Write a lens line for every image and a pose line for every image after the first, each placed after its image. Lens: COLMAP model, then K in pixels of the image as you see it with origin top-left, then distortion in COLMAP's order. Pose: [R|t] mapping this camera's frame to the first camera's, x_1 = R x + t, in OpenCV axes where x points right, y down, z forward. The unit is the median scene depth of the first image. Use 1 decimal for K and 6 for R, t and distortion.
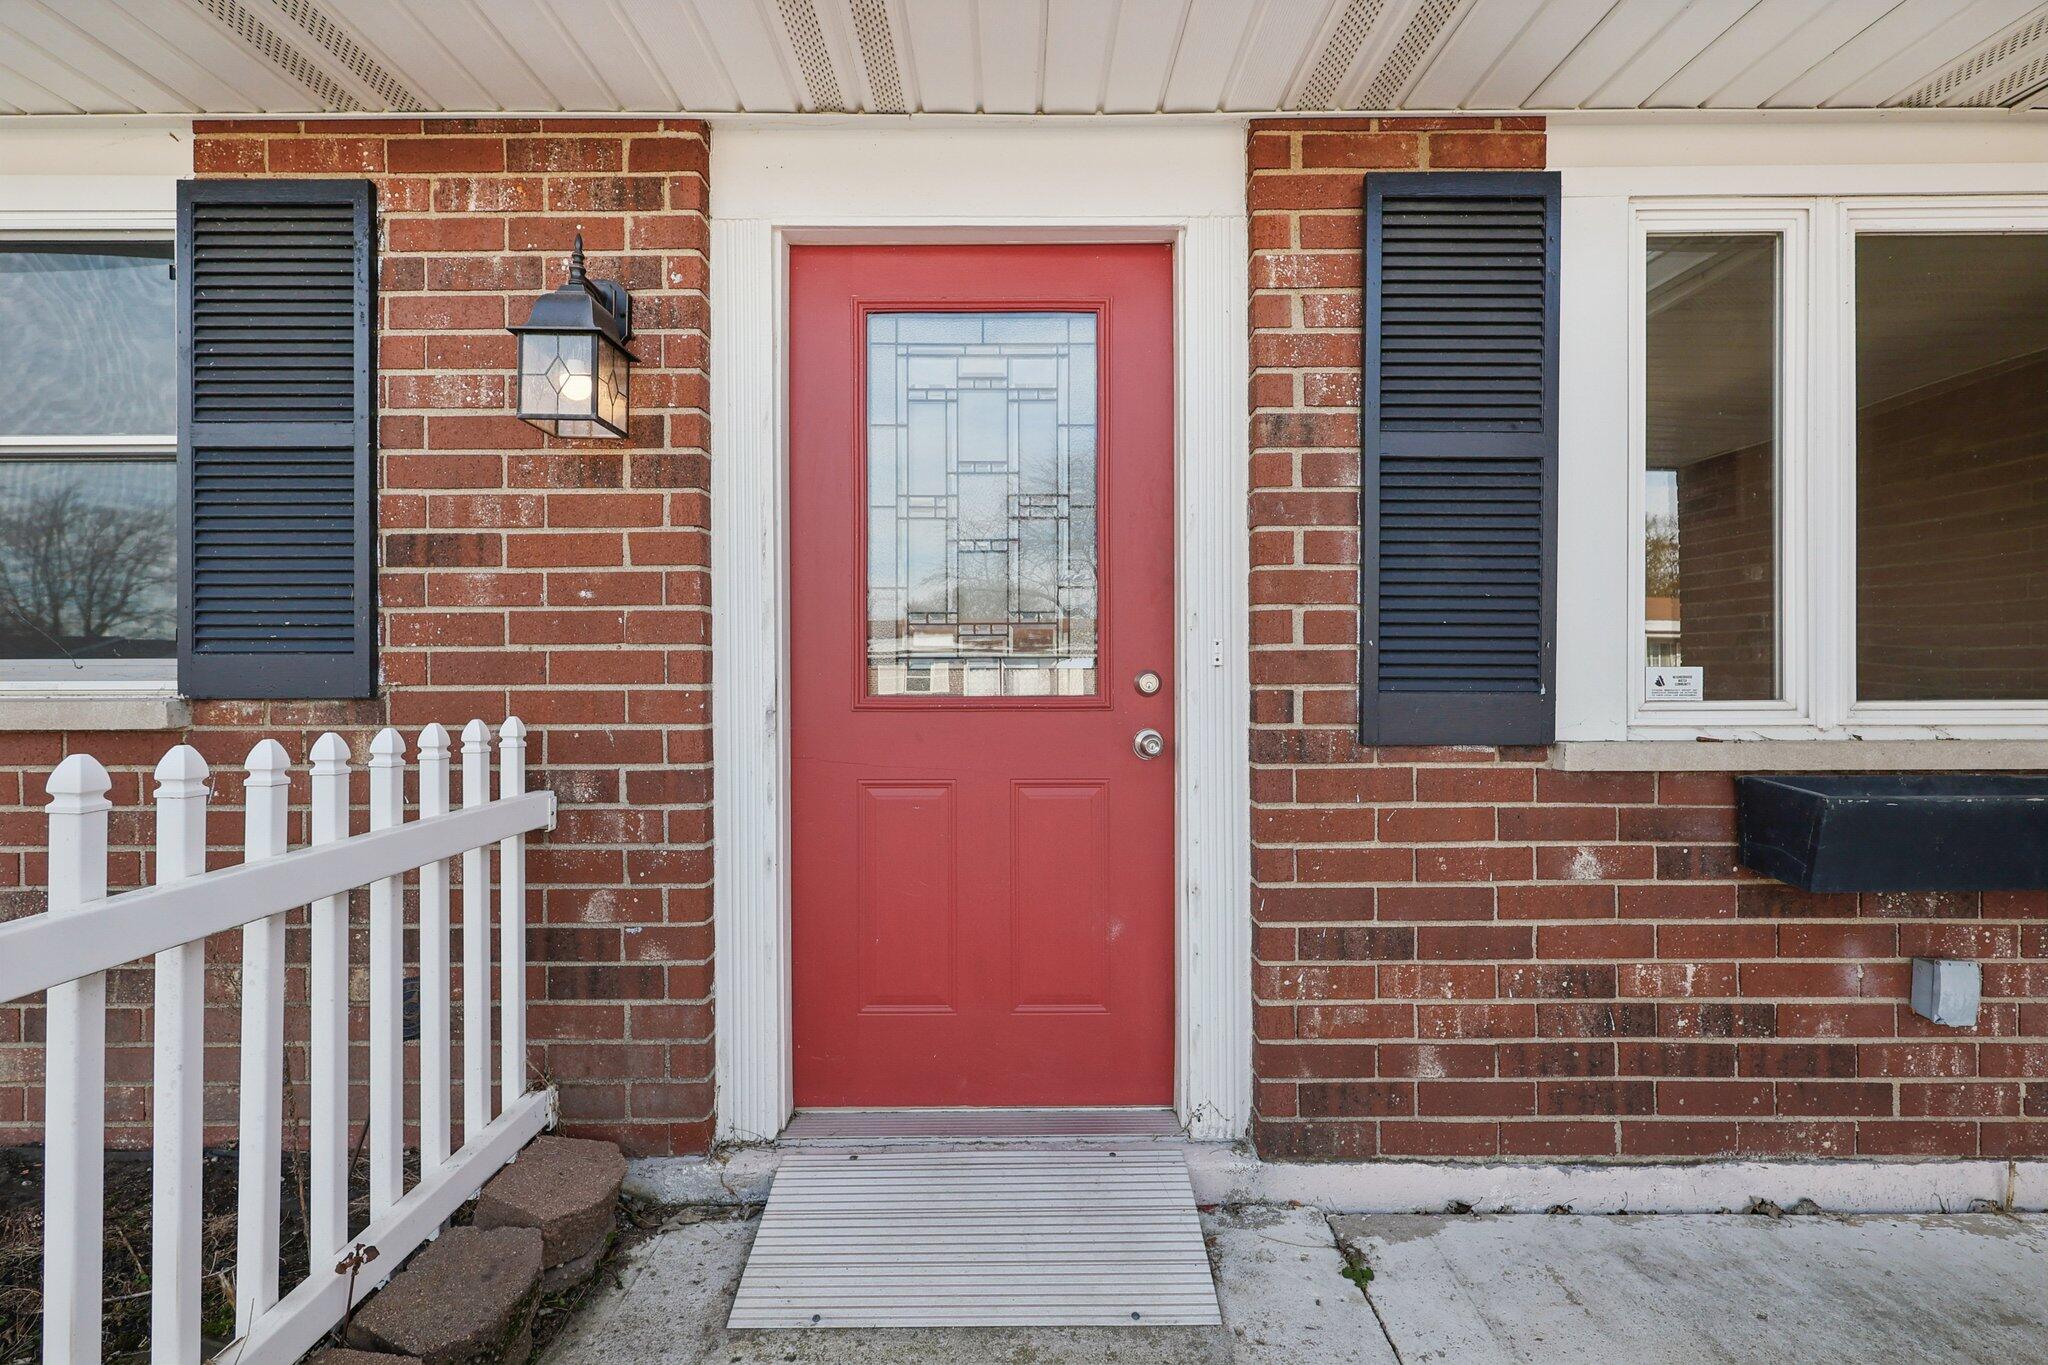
lens RADIAL K [[955.0, 0, 1025.5], [0, 955.0, 679.0], [0, 0, 1]] dist [0.000945, 0.001369]
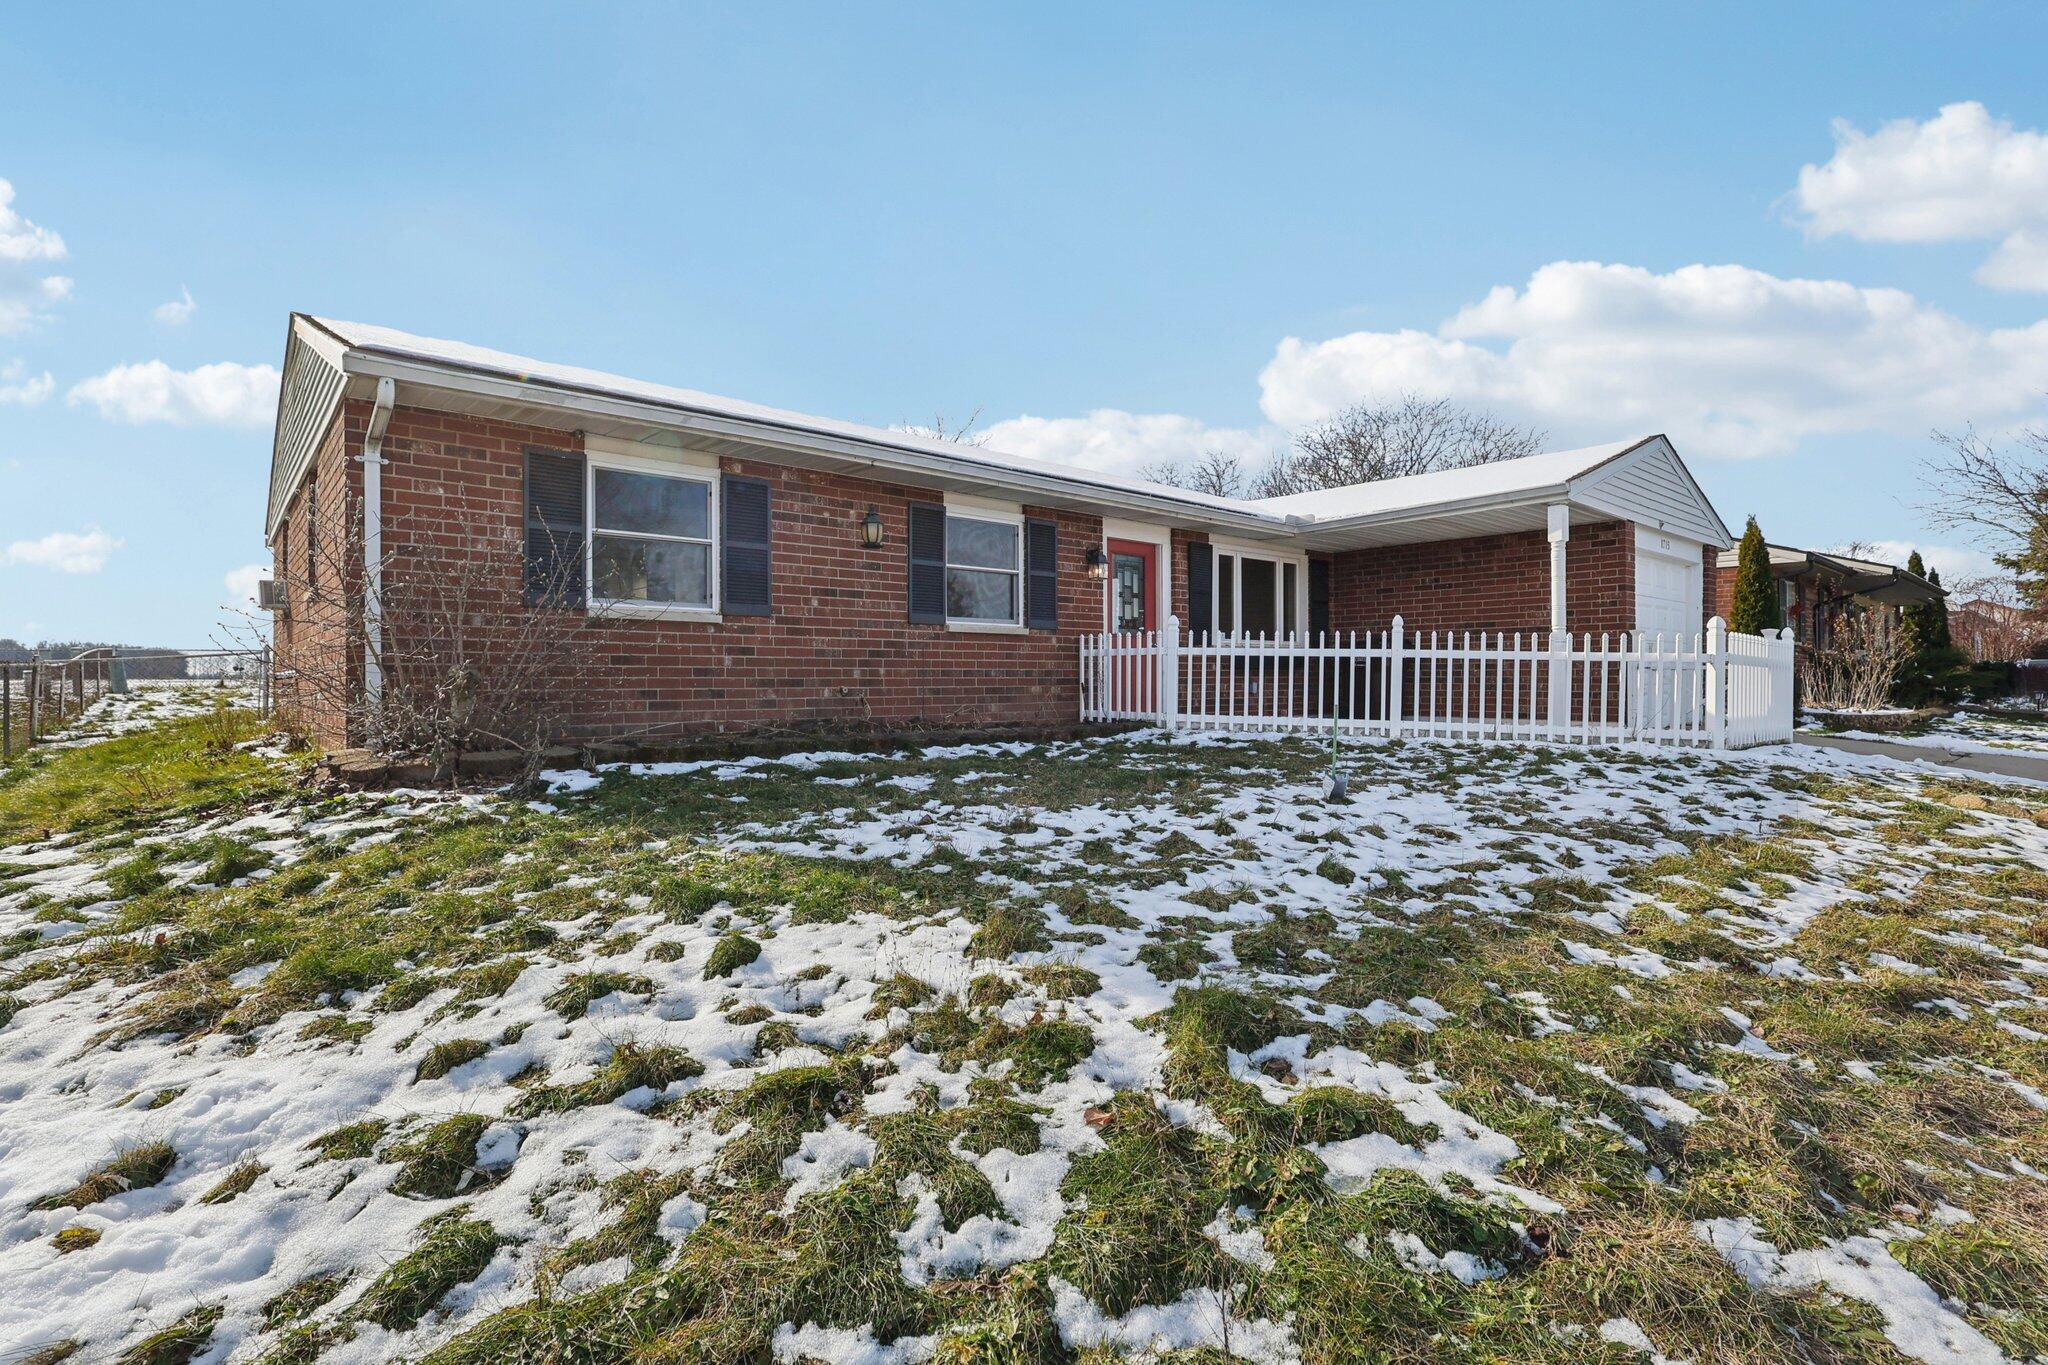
lens RADIAL K [[955.0, 0, 1018.6], [0, 955.0, 687.5], [0, 0, 1]] dist [0.000945, 0.001369]
pose [[0.751394, -0.003620, 0.659844, -3.951720], [0.007110, 0.999971, -0.002610, 0.316005], [-0.659816, 0.006653, 0.751398, -2.444040]]
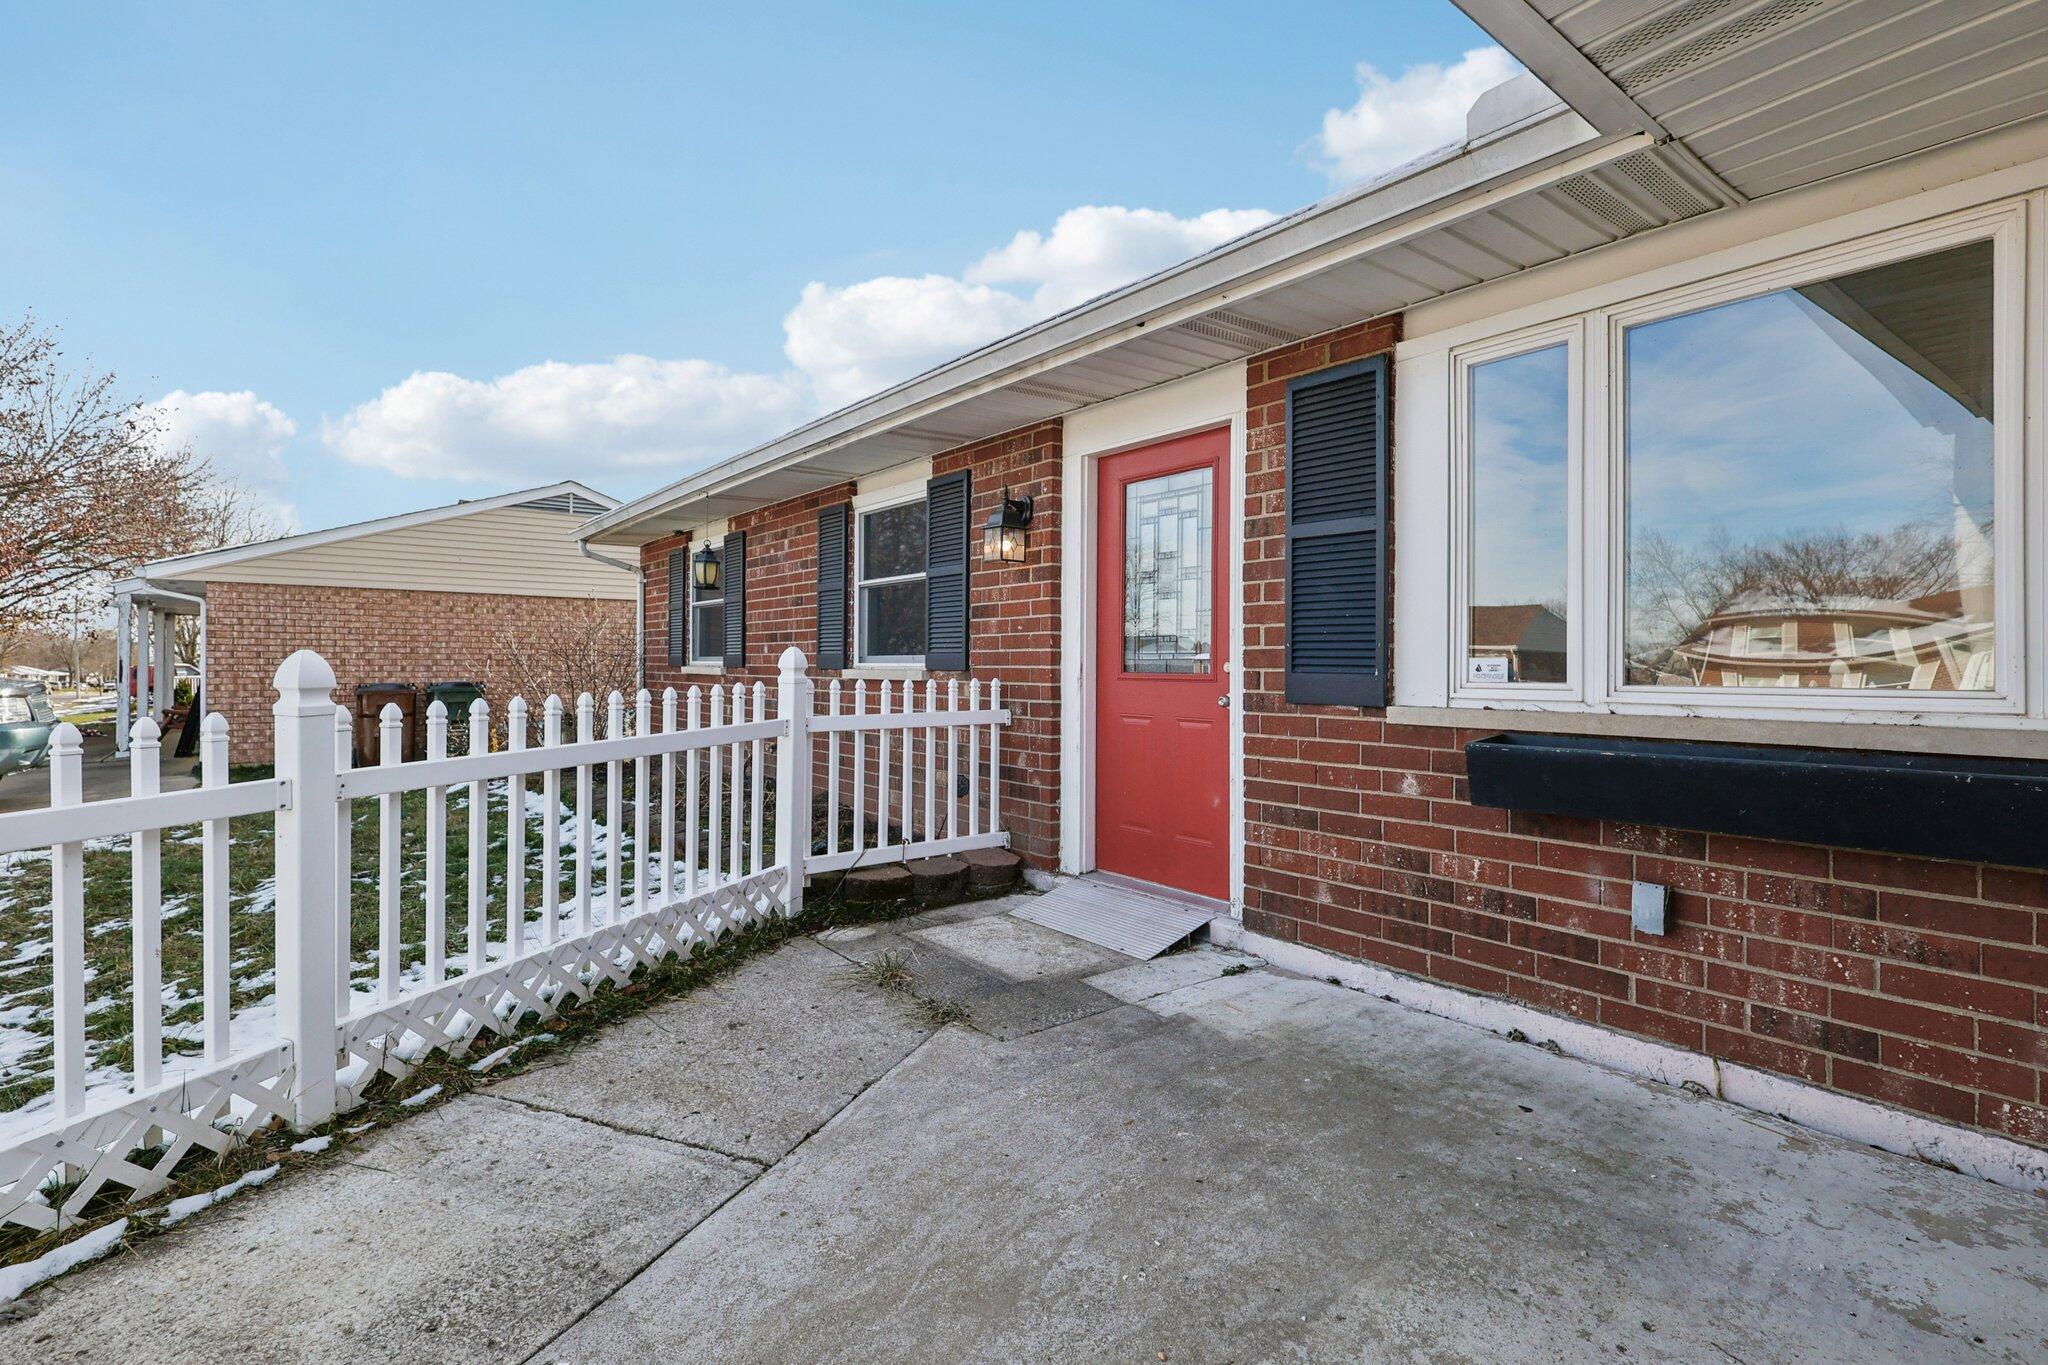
lens RADIAL K [[955.0, 0, 1023.2], [0, 955.0, 668.1], [0, 0, 1]] dist [0.000945, 0.001369]
pose [[0.619237, 0.008684, -0.785156, 1.416473], [-0.011052, 0.999936, 0.002343, 0.006386], [0.785126, 0.007227, 0.619294, -0.466575]]
